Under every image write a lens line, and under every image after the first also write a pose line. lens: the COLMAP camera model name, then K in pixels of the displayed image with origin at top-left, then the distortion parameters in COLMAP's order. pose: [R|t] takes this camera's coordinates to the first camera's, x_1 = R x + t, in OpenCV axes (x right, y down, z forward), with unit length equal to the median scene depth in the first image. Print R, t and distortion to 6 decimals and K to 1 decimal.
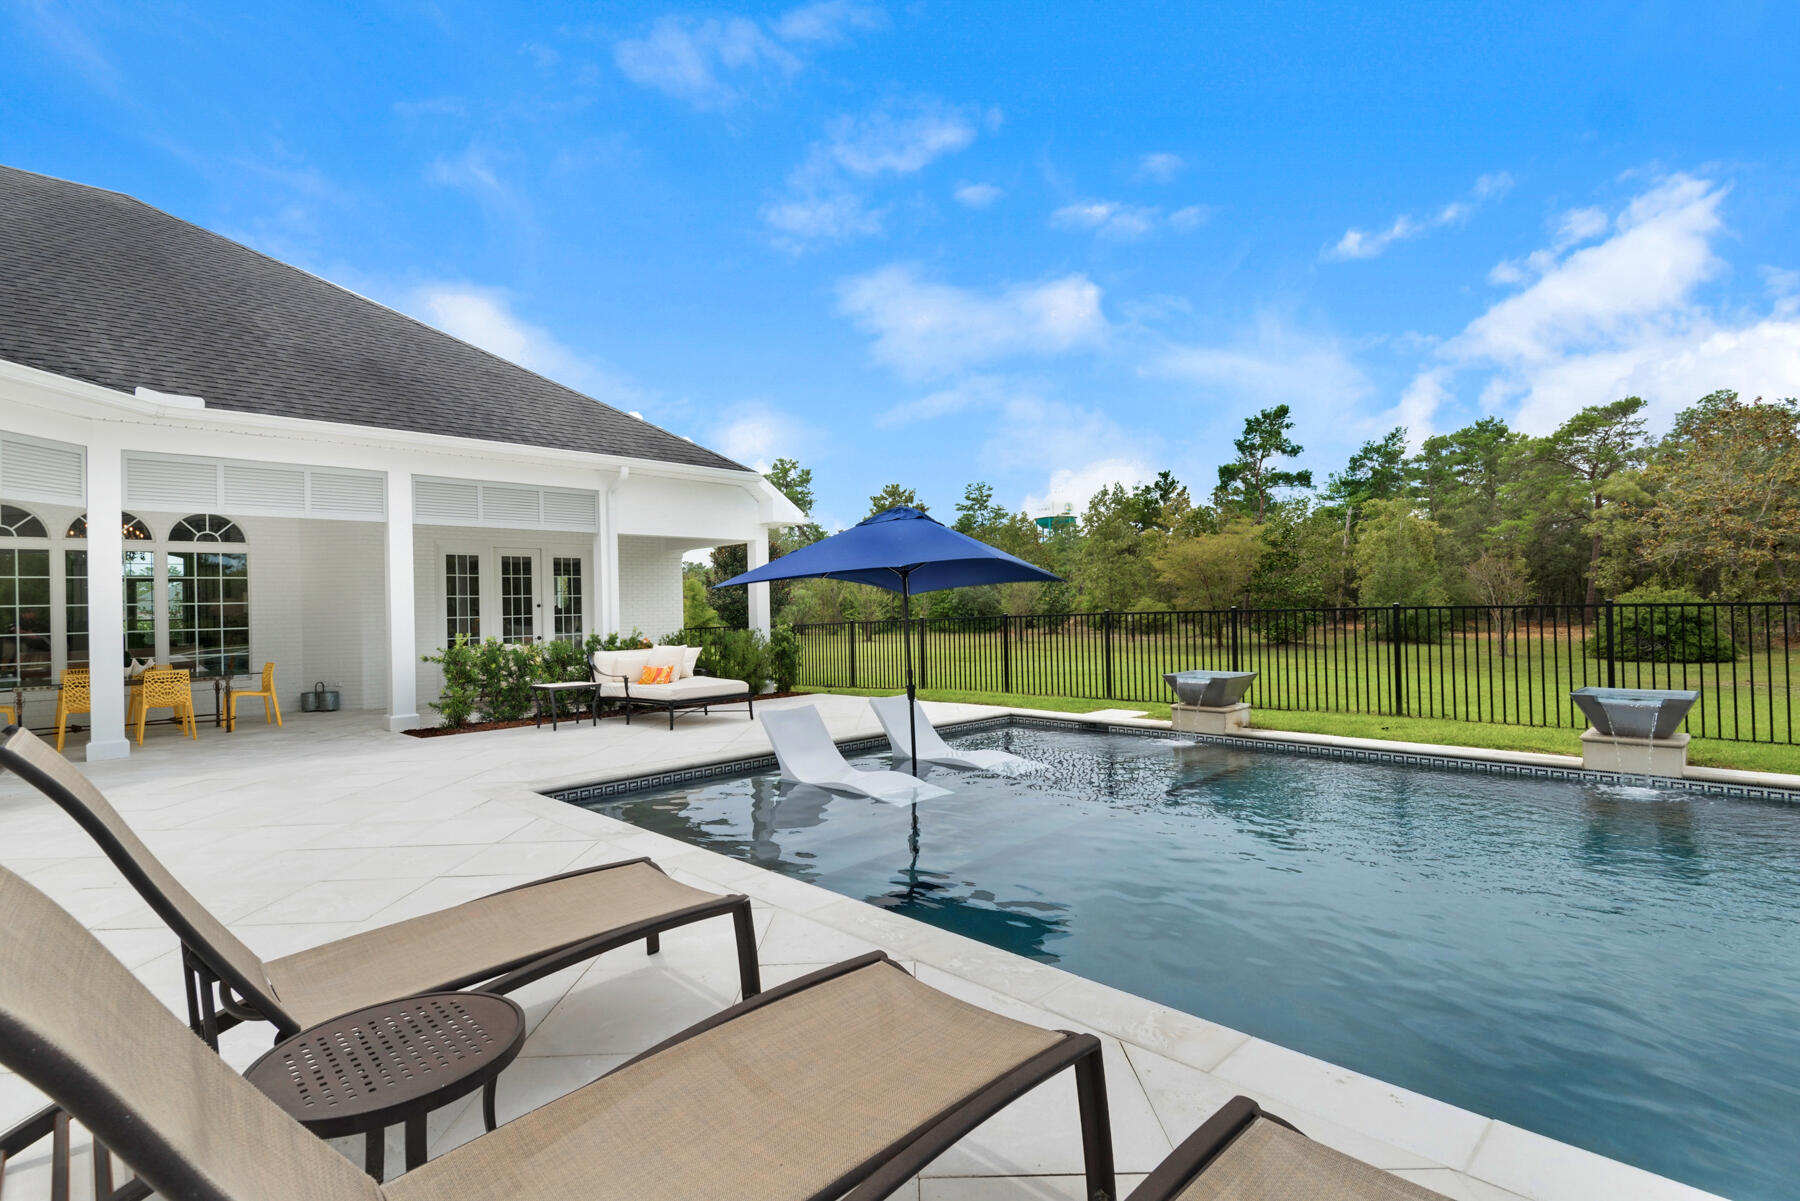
lens RADIAL K [[845.7, 0, 897.7], [0, 845.7, 598.7], [0, 0, 1]] dist [0.031471, -0.032552]
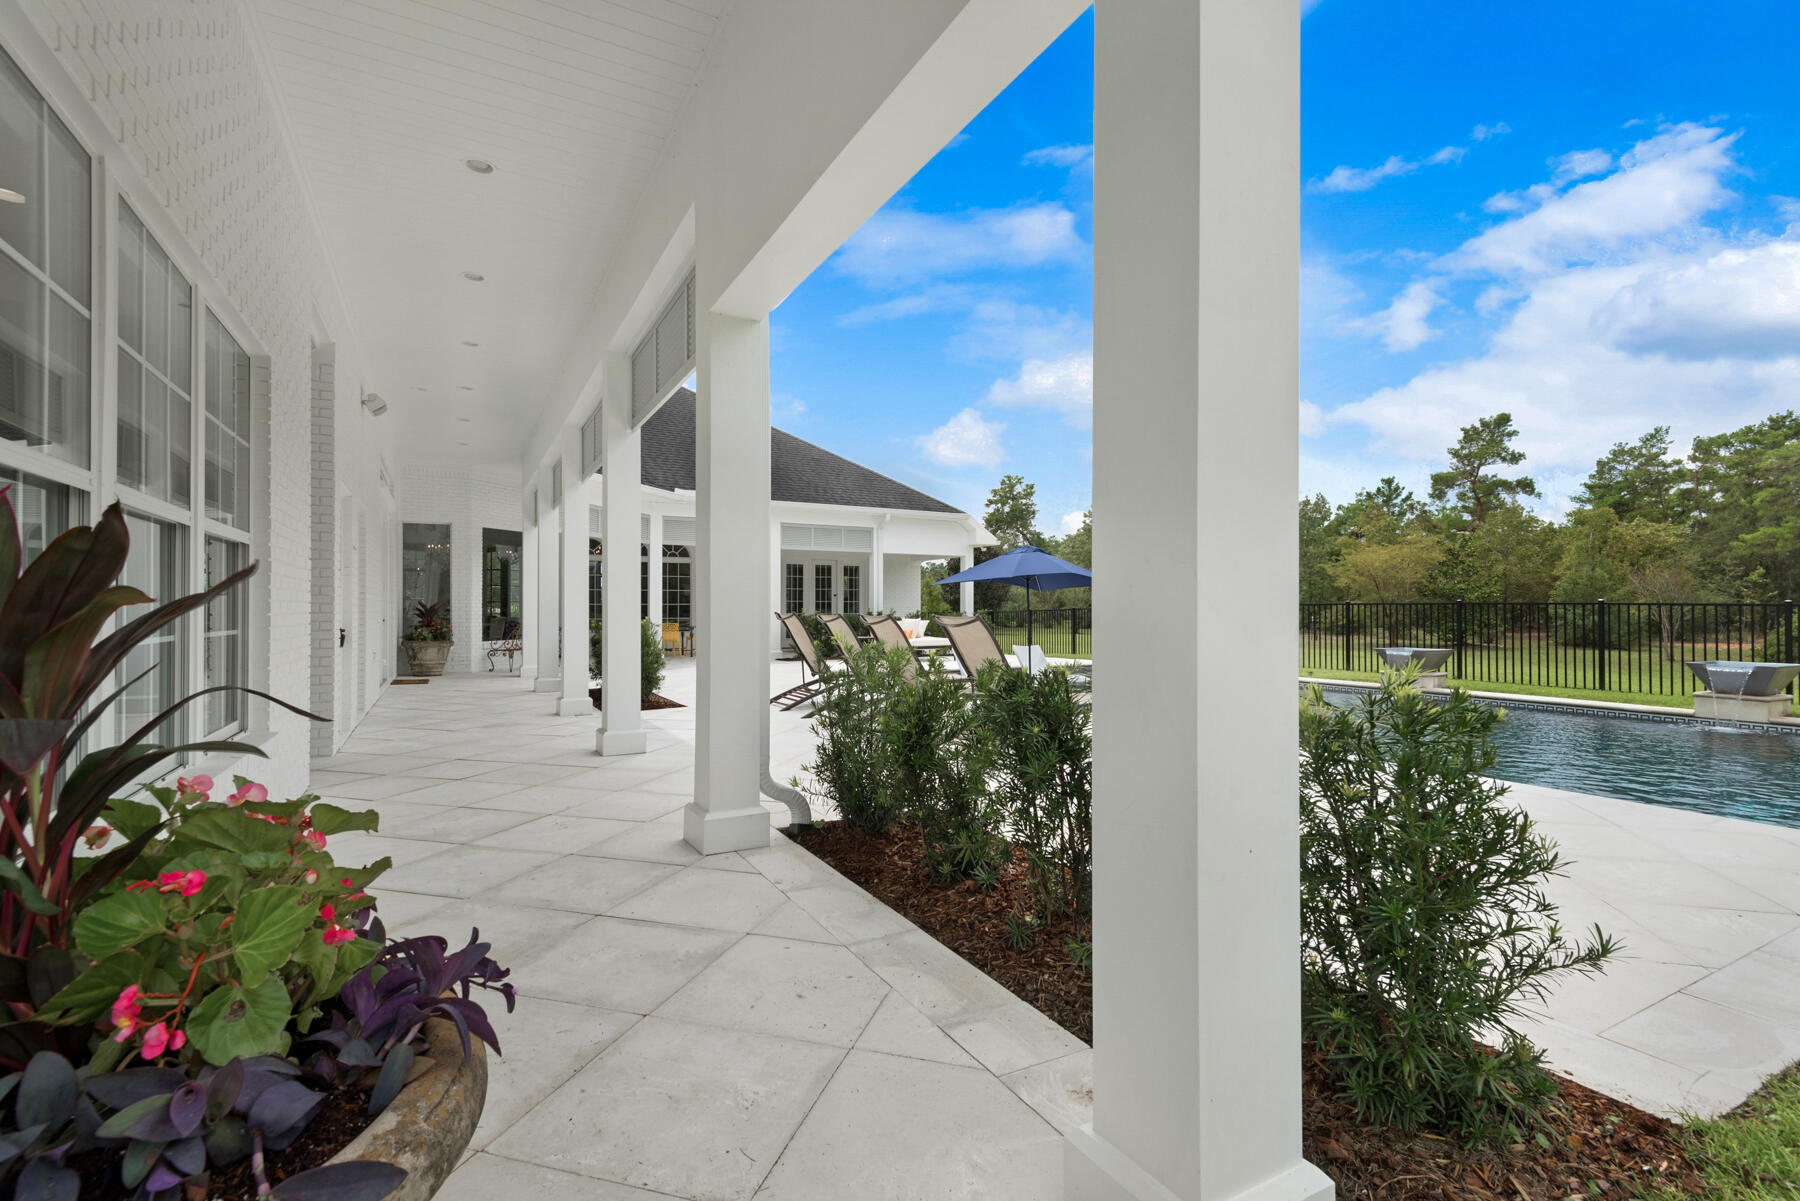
lens RADIAL K [[817.0, 0, 900.0], [0, 817.0, 600.5], [0, 0, 1]] dist [0.000103, -0.007114]
pose [[0.961164, 0.018281, -0.275373, 0.056094], [-0.017597, 0.999833, 0.004957, 0.003716], [0.275418, 0.000081, 0.961325, -0.204894]]
